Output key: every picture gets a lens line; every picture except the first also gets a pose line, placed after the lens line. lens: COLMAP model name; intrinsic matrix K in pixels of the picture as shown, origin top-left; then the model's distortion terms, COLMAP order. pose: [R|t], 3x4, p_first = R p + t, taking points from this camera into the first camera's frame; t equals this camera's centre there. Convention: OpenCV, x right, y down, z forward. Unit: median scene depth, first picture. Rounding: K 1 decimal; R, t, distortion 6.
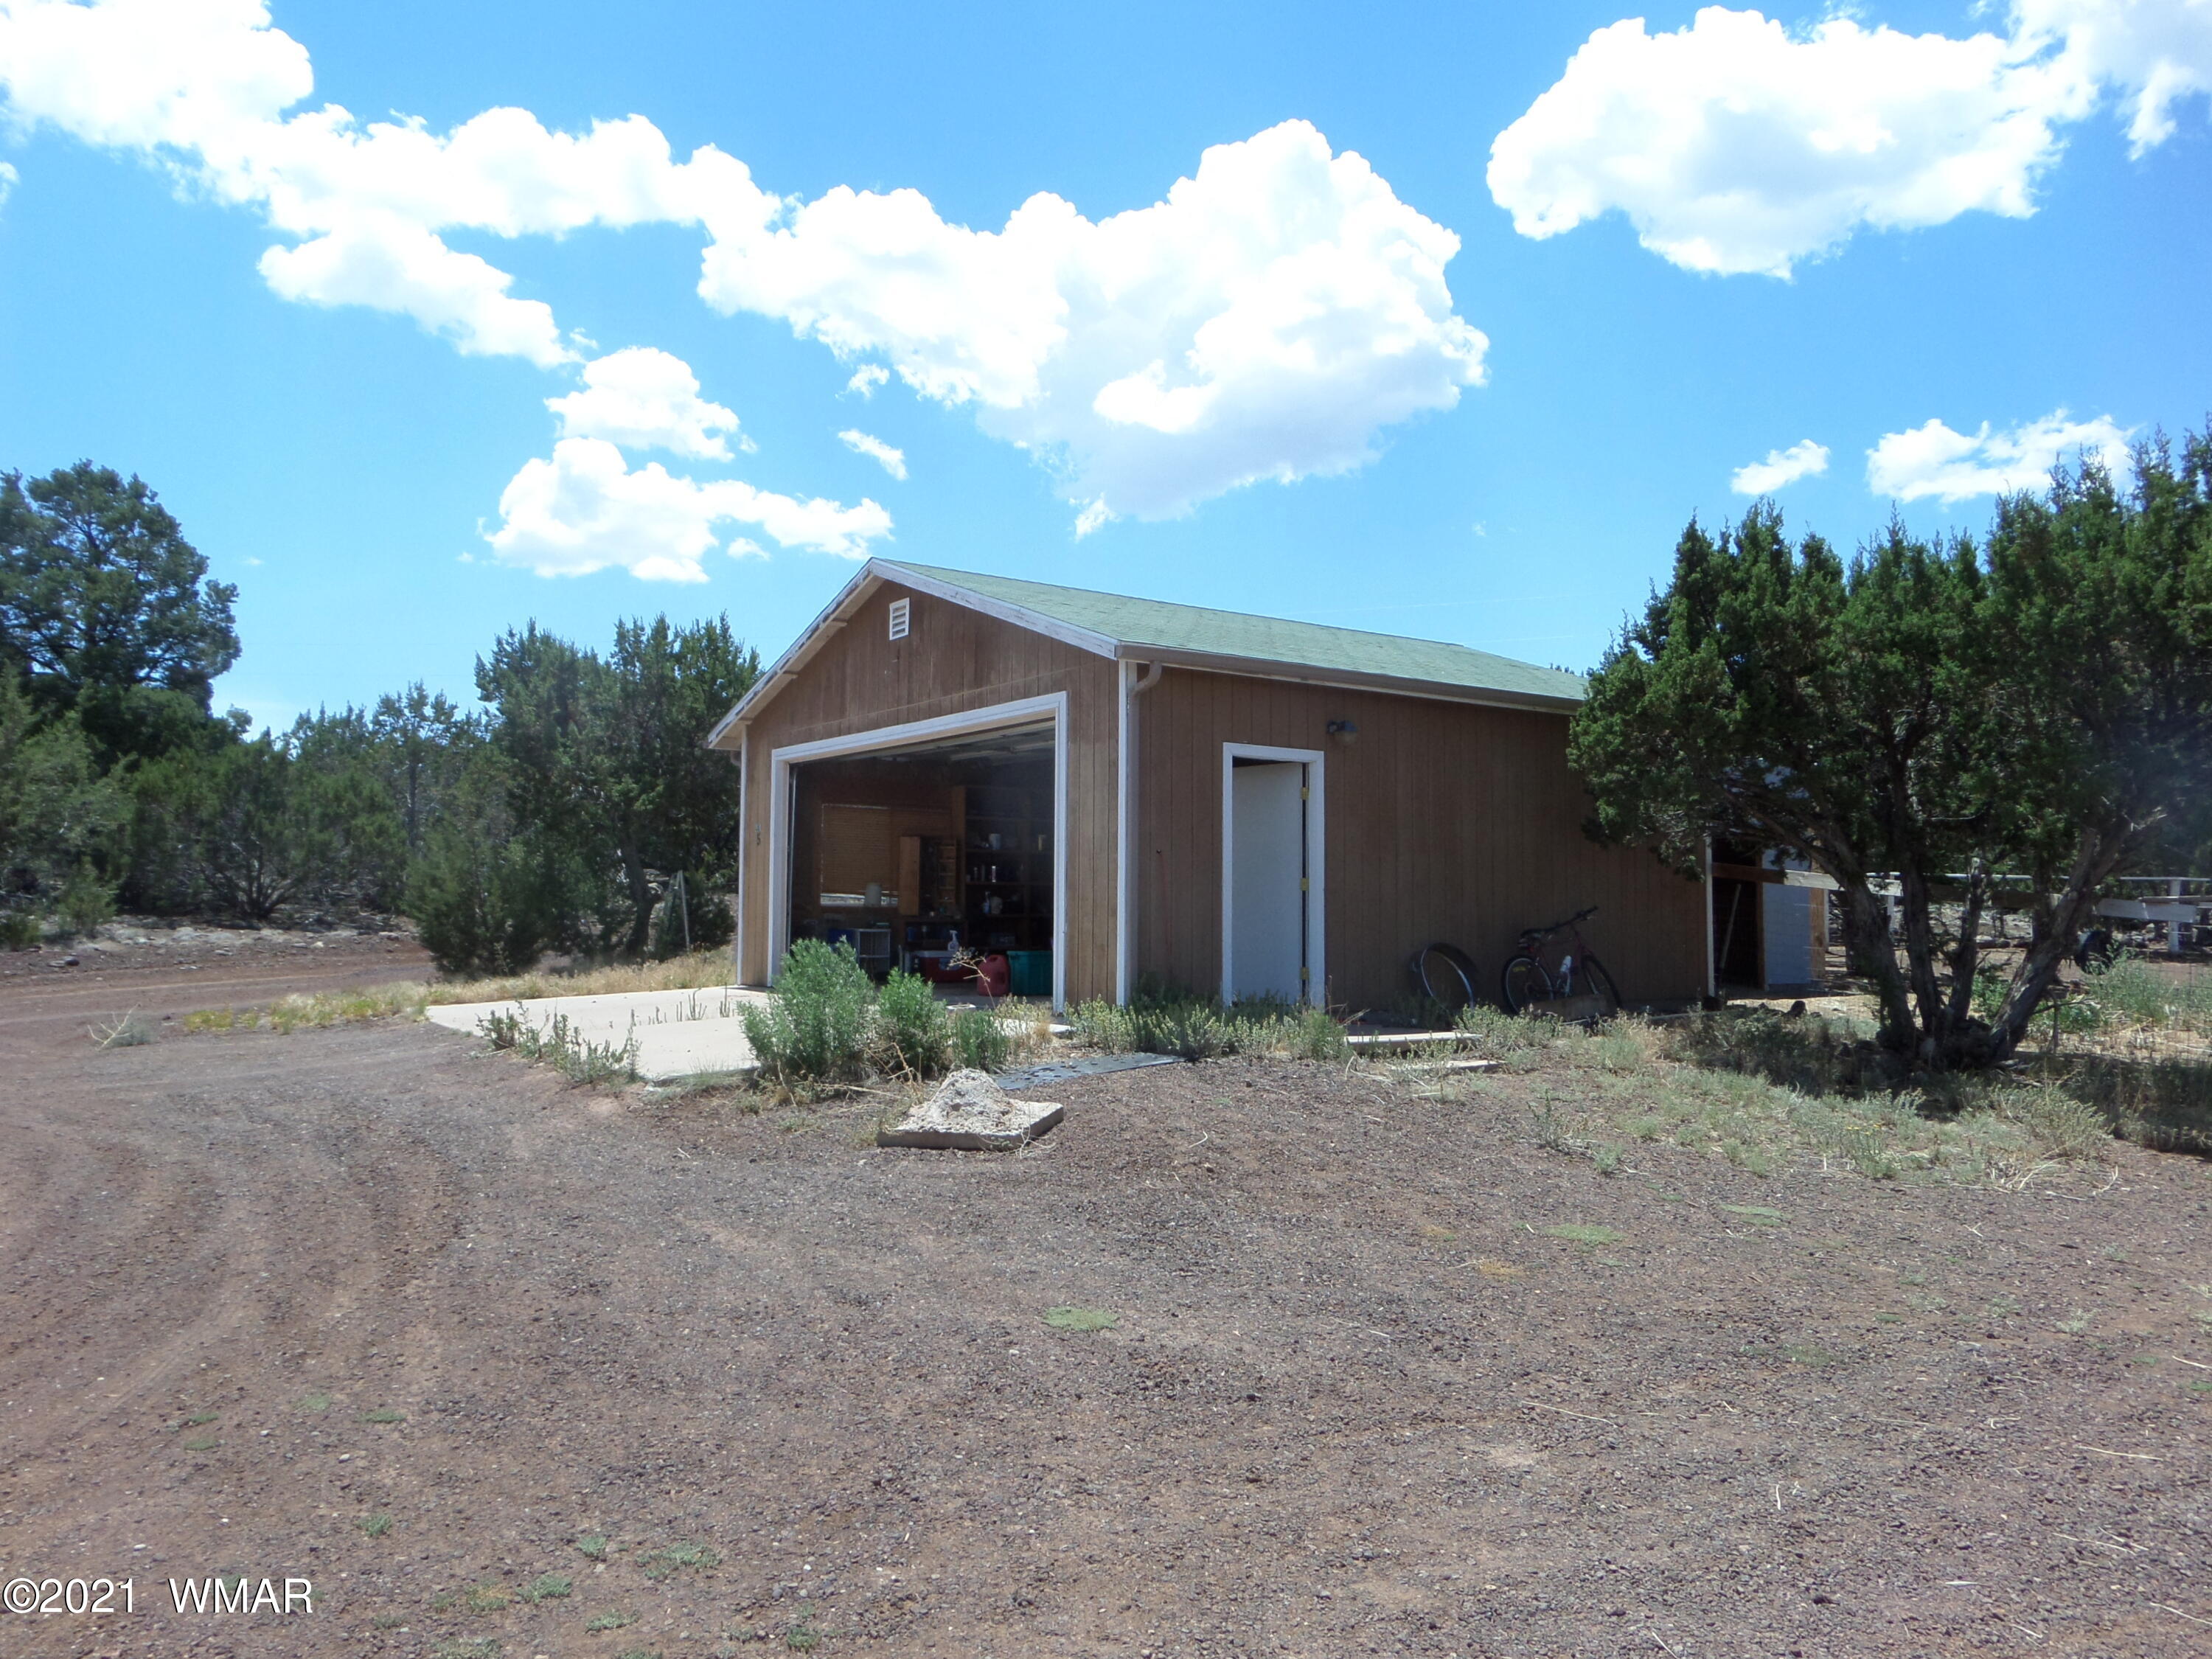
lens RADIAL K [[1569.0, 0, 1106.0], [0, 1569.0, 829.5], [0, 0, 1]] dist [-0.152875, -0.001151]
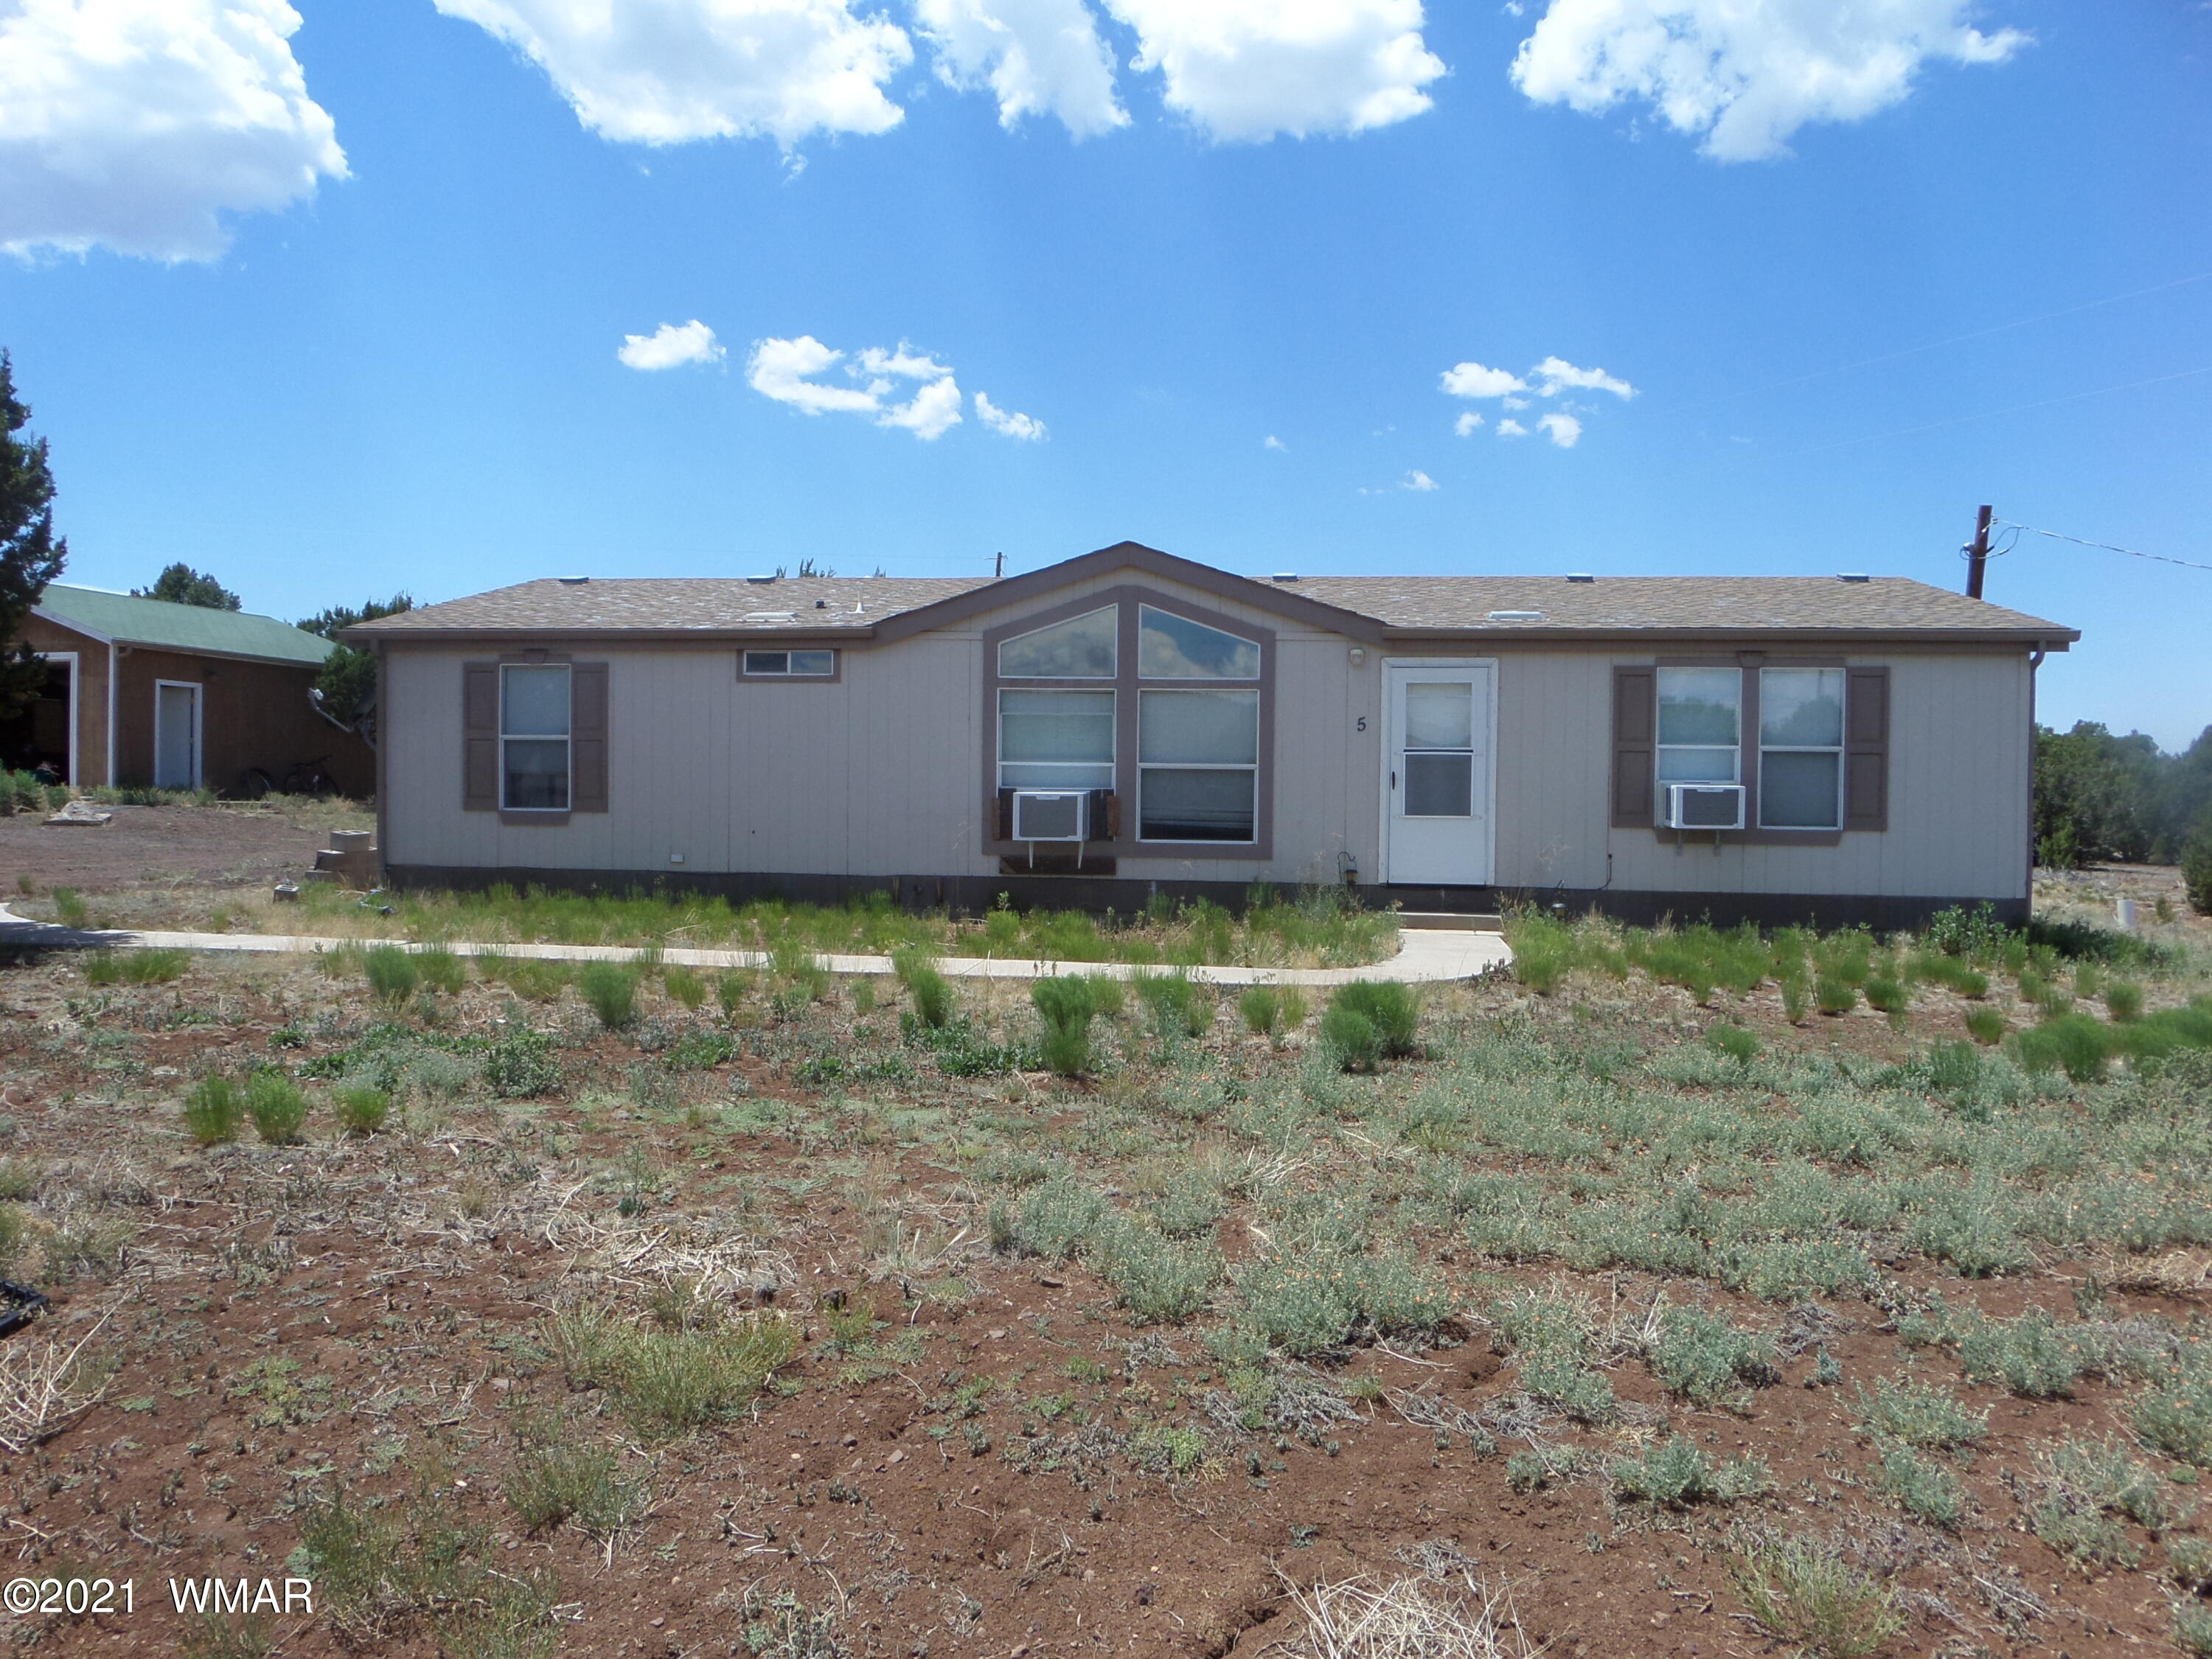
lens RADIAL K [[1634.6, 0, 1106.0], [0, 1634.6, 829.5], [0, 0, 1]] dist [0.004576, -0.029493]
pose [[0.774013, 0.002529, 0.633164, -0.387786], [-0.053678, 0.996654, 0.061638, -0.061505], [-0.630890, -0.081695, 0.771559, -1.885807]]
